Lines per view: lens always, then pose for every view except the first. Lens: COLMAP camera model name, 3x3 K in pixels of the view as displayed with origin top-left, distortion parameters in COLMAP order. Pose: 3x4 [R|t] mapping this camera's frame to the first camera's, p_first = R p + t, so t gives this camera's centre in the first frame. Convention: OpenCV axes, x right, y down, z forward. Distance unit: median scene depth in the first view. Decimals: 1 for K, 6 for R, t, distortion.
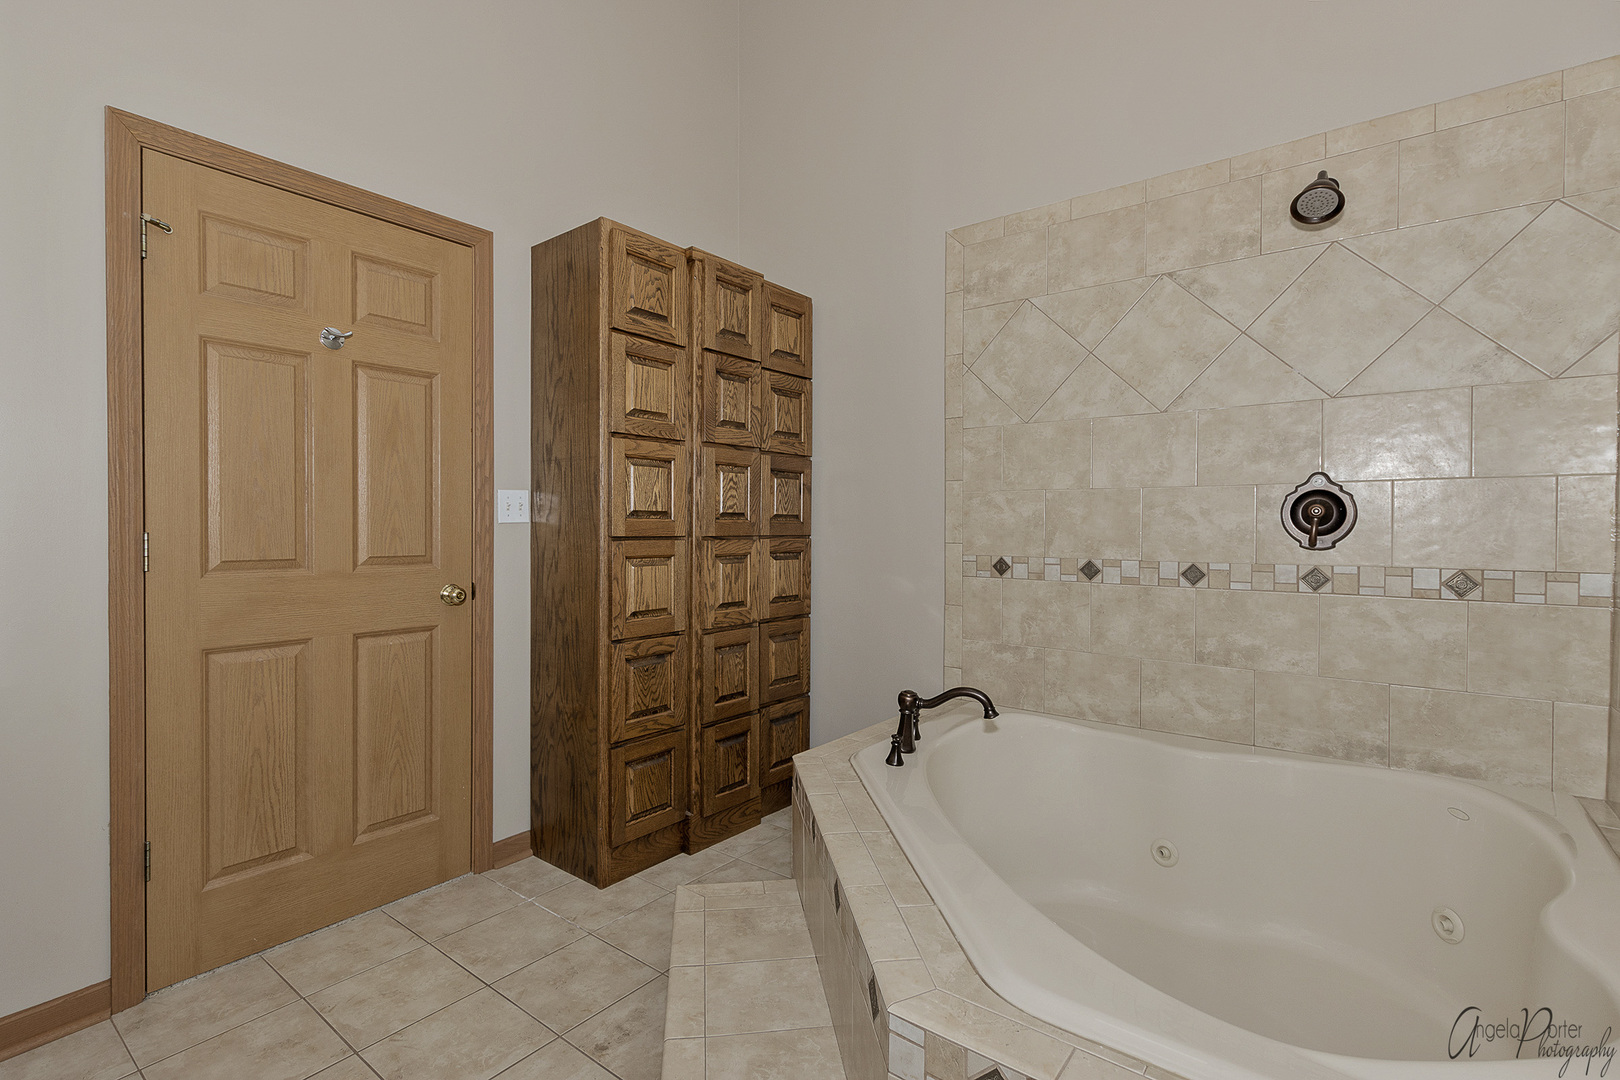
lens RADIAL K [[753.1, 0, 806.0], [0, 753.1, 534.8], [0, 0, 1]] dist [0.004869, -0.001624]
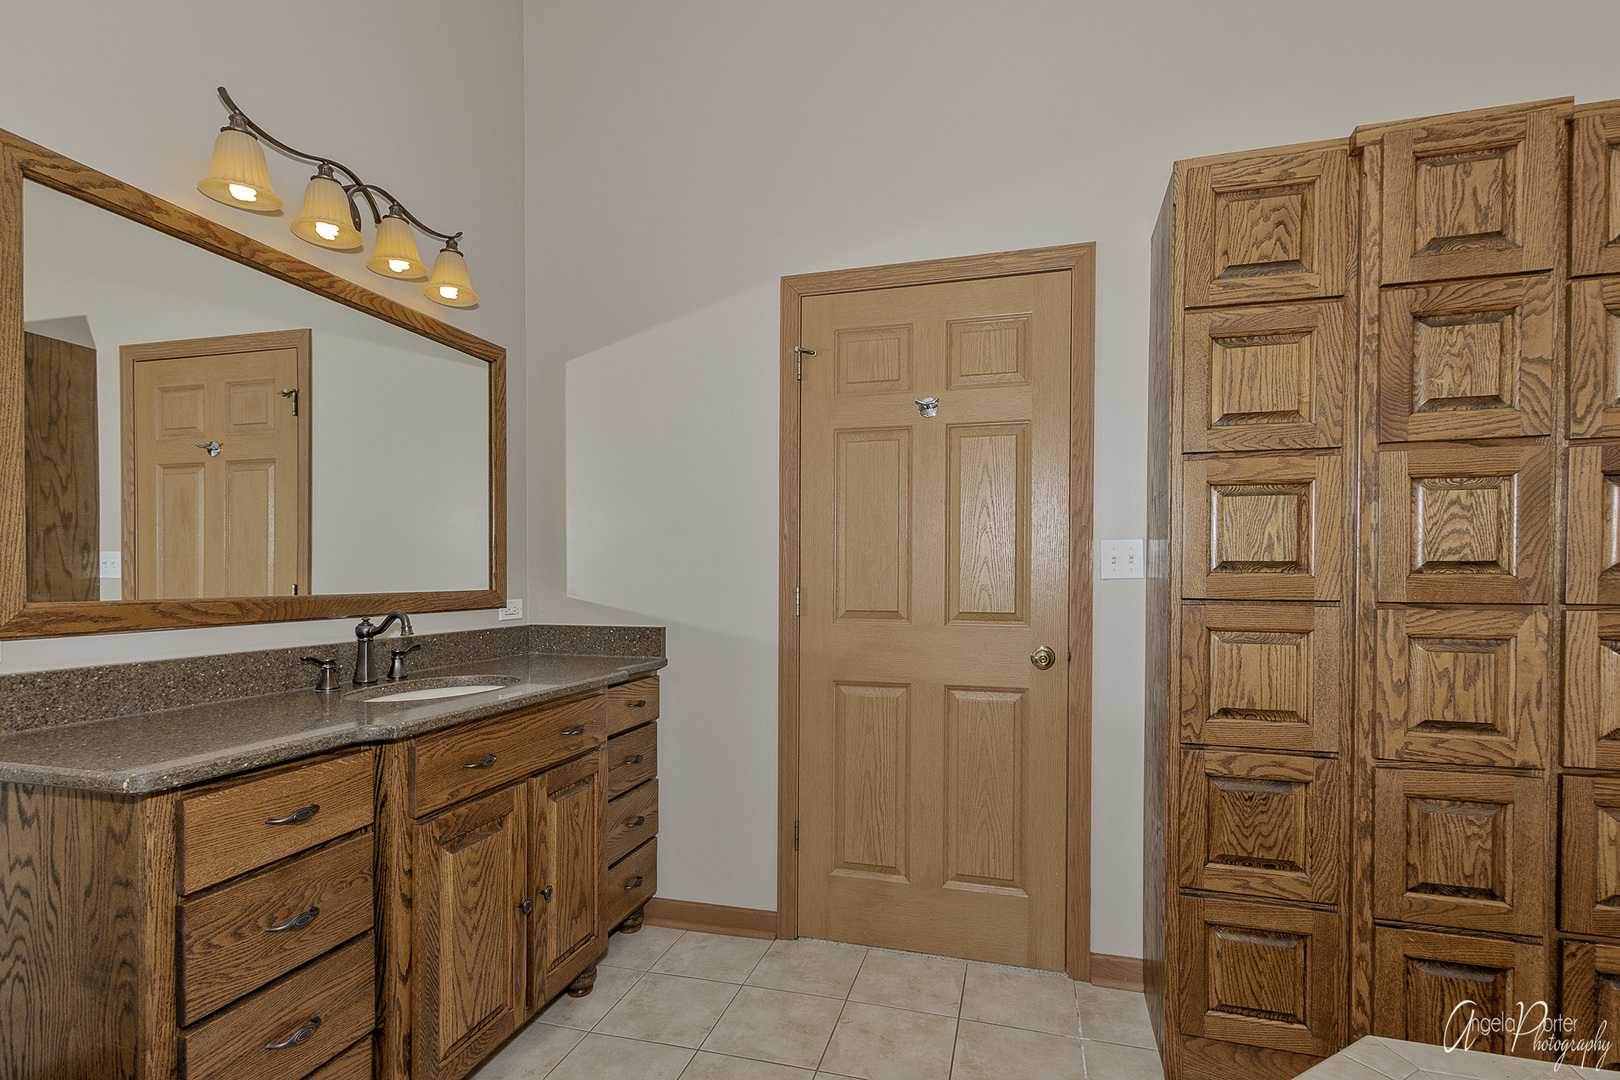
lens RADIAL K [[753.1, 0, 813.7], [0, 753.1, 581.2], [0, 0, 1]] dist [0.004869, -0.001624]
pose [[0.378329, 0.002749, -0.925667, 0.255637], [-0.014732, 0.999887, -0.003052, -0.005958], [0.925554, 0.014791, 0.378327, 0.372155]]
